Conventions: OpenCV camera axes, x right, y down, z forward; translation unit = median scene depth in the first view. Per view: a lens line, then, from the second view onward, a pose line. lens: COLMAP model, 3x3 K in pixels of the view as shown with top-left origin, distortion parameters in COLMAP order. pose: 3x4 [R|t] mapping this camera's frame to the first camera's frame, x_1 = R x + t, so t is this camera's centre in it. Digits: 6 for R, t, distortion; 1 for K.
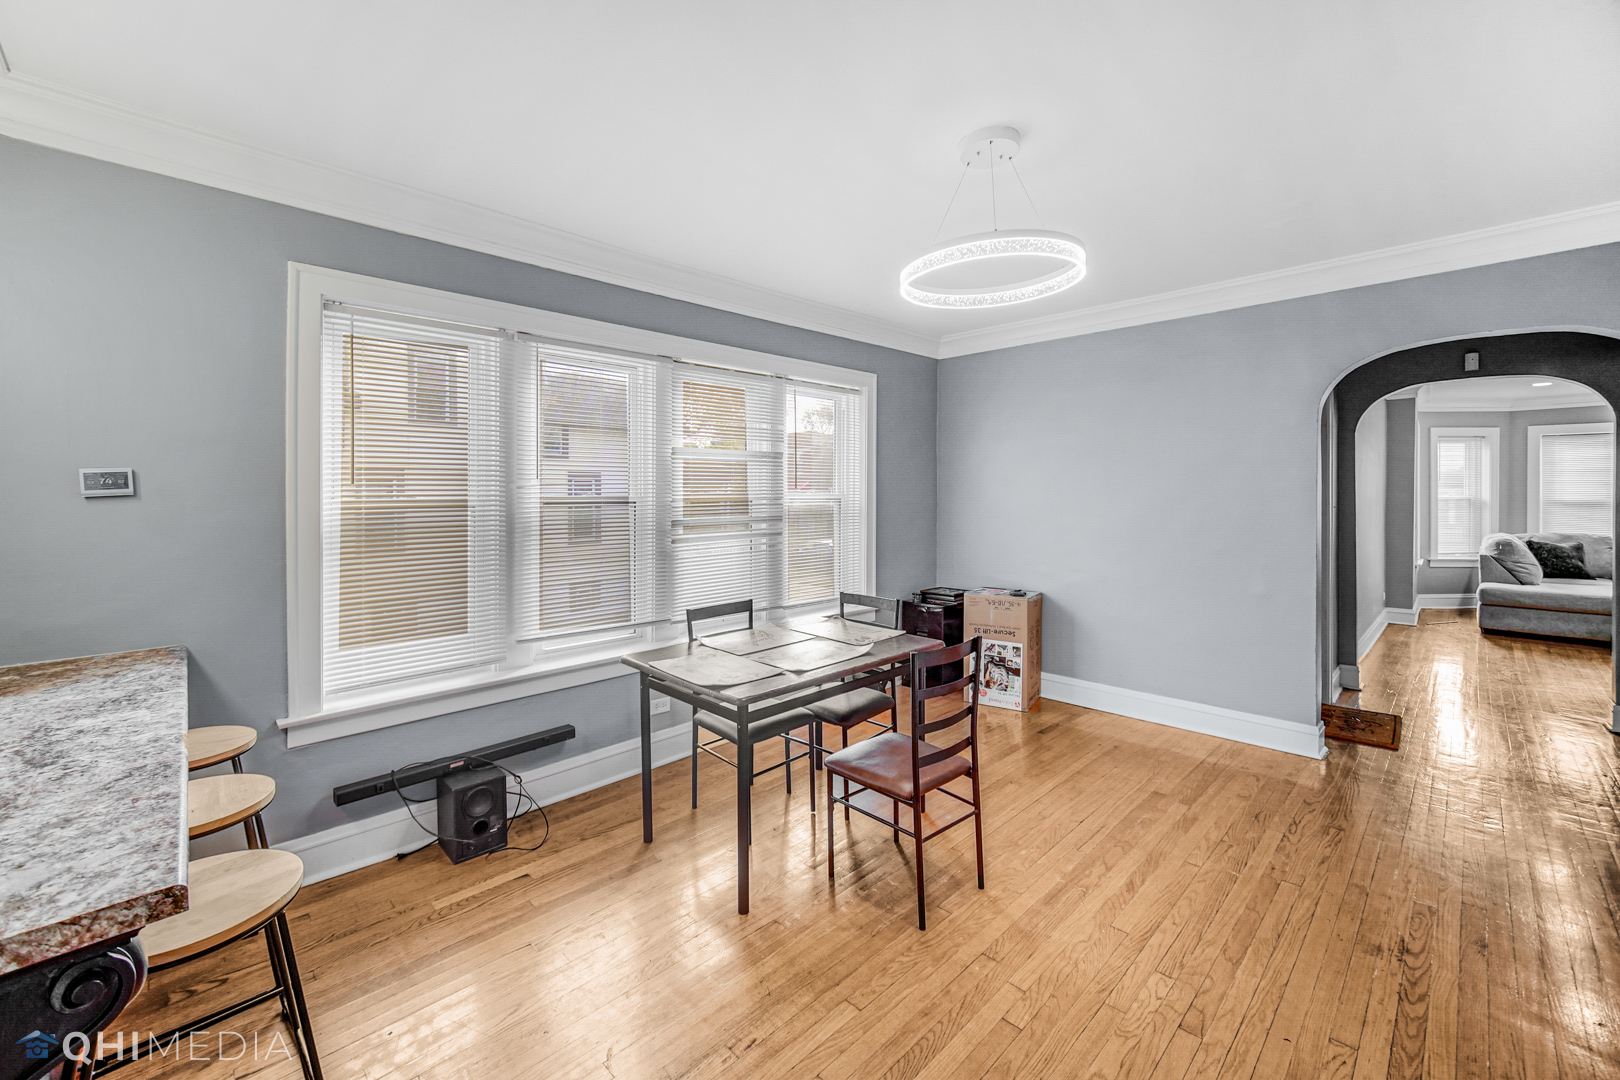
lens RADIAL K [[654.5, 0, 815.2], [0, 654.5, 498.3], [0, 0, 1]] dist [0.003410, -0.000682]
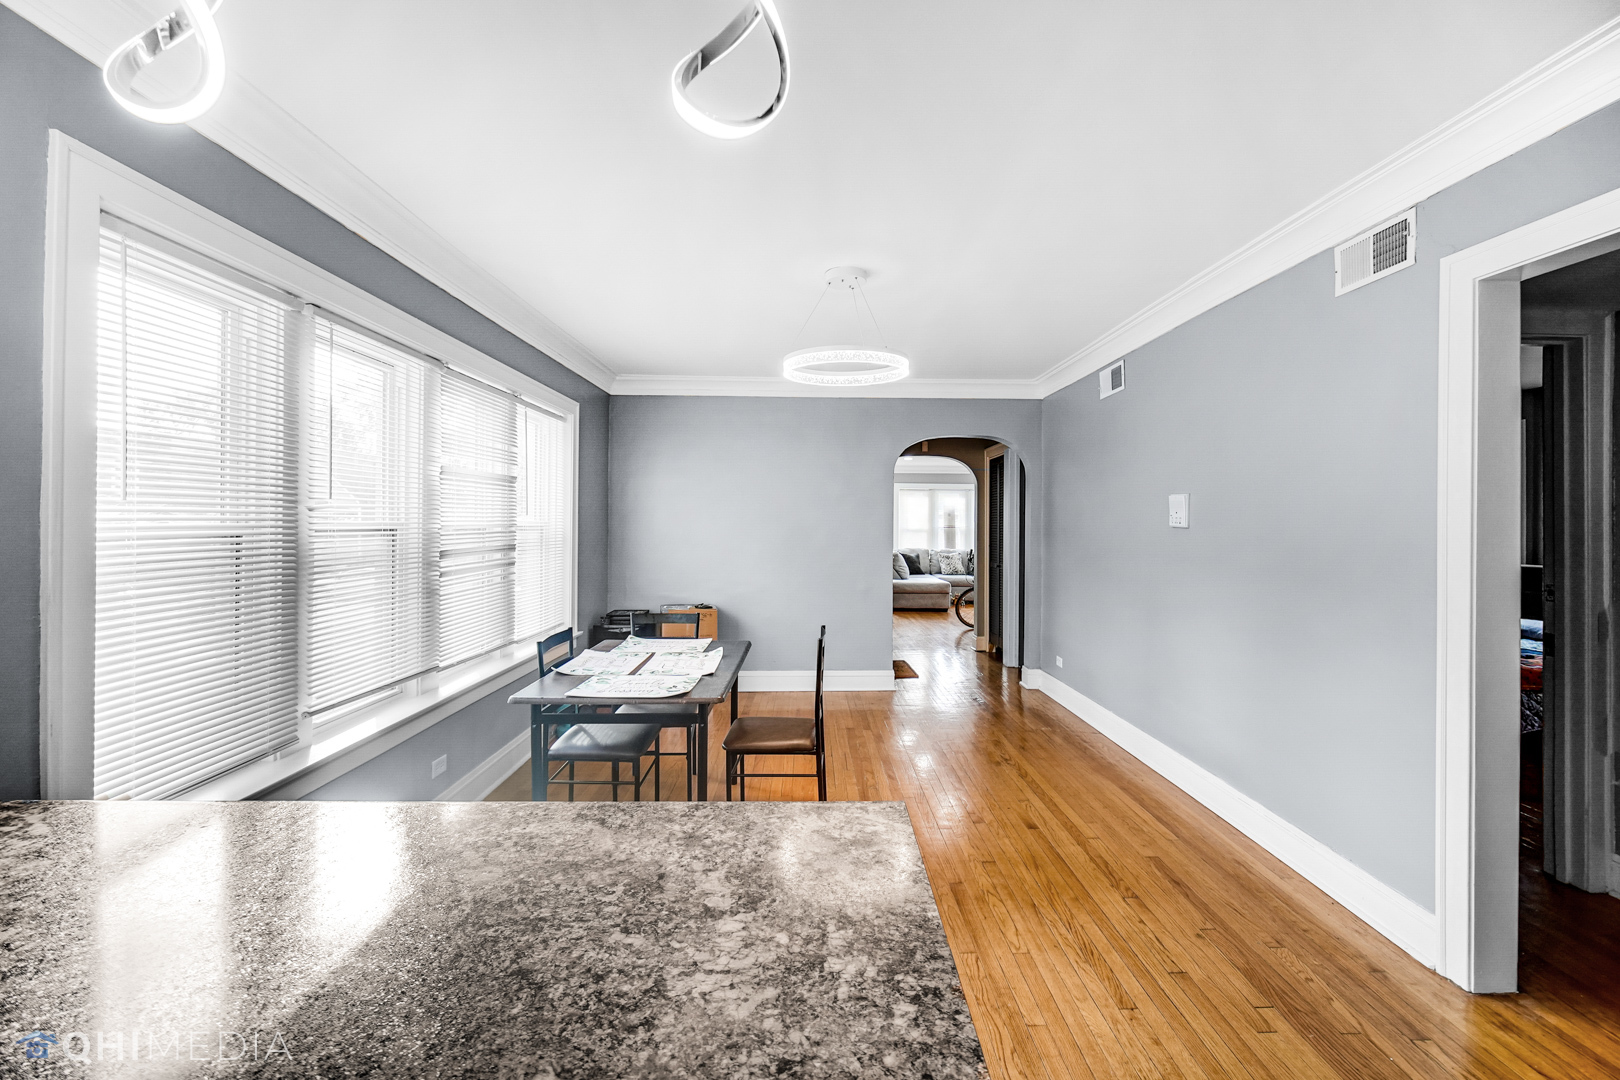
lens RADIAL K [[654.5, 0, 826.7], [0, 654.5, 526.9], [0, 0, 1]] dist [0.003410, -0.000682]
pose [[0.678293, 0.002138, 0.734788, -0.388068], [-0.001776, 0.999998, -0.001271, 0.002146], [-0.734789, -0.000443, 0.678295, 0.034272]]
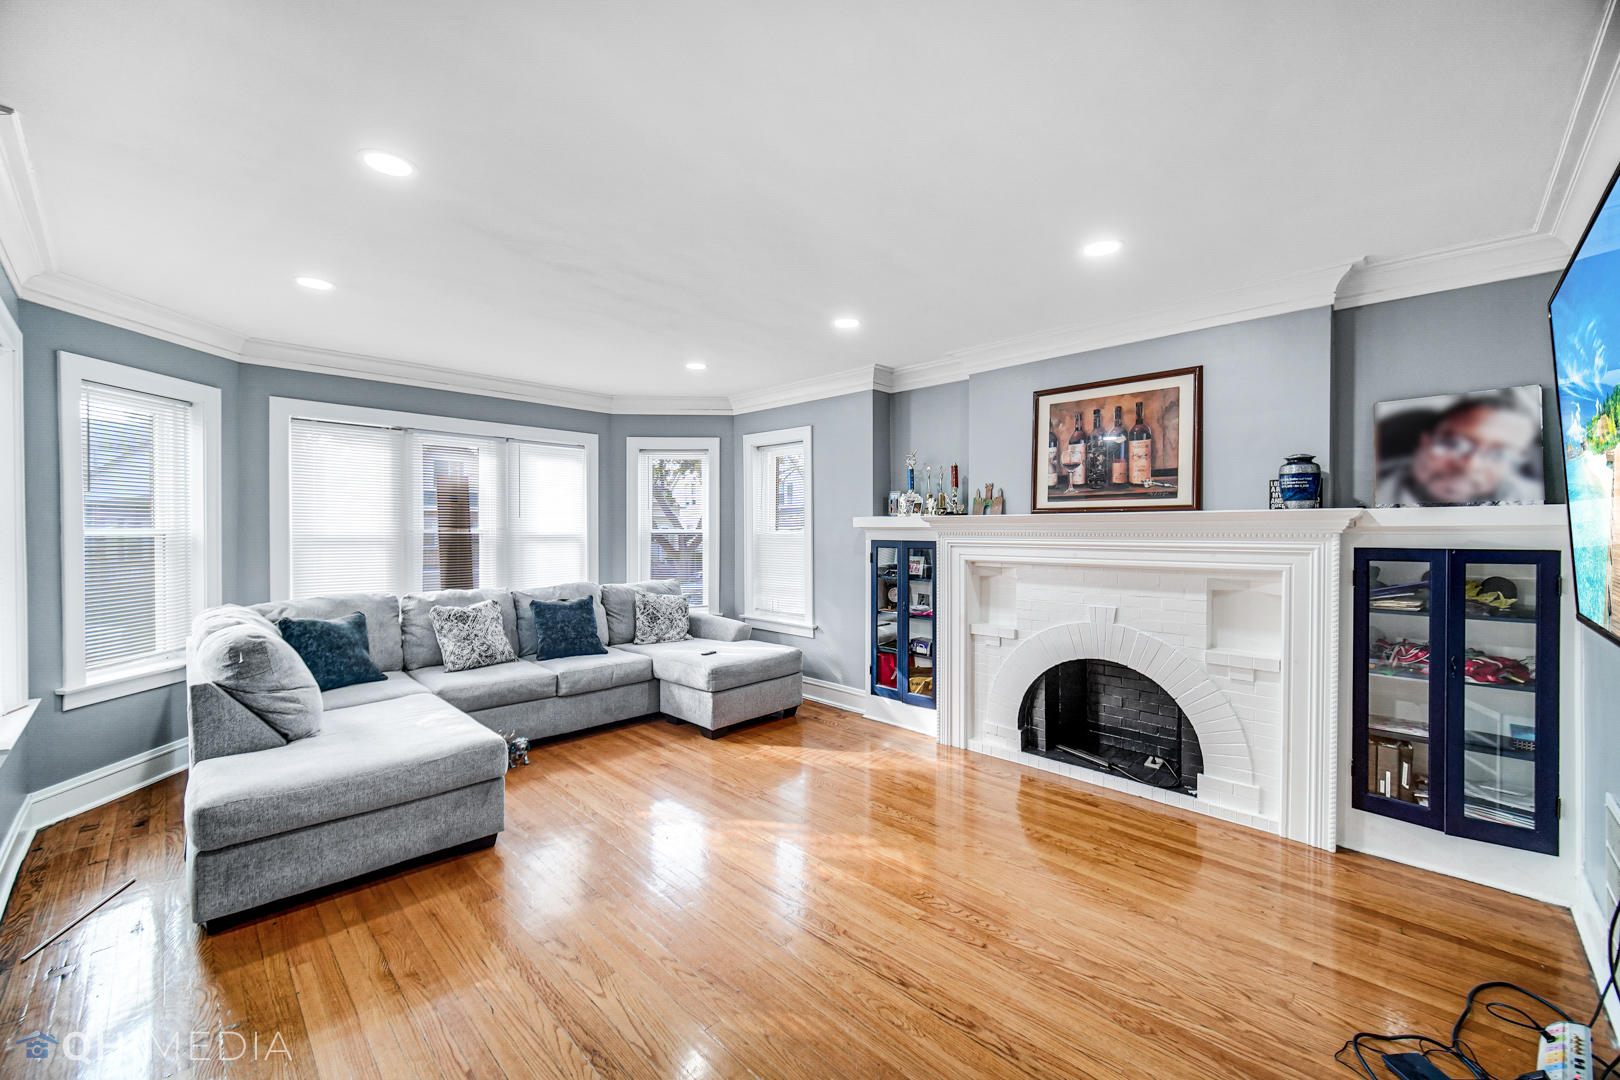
lens RADIAL K [[654.5, 0, 807.0], [0, 654.5, 533.3], [0, 0, 1]] dist [0.003410, -0.000682]
pose [[0.014498, -0.008698, 0.999857, 0.973921], [0.008539, 0.999927, 0.008575, -0.001785], [-0.999858, 0.008414, 0.014571, 0.969595]]
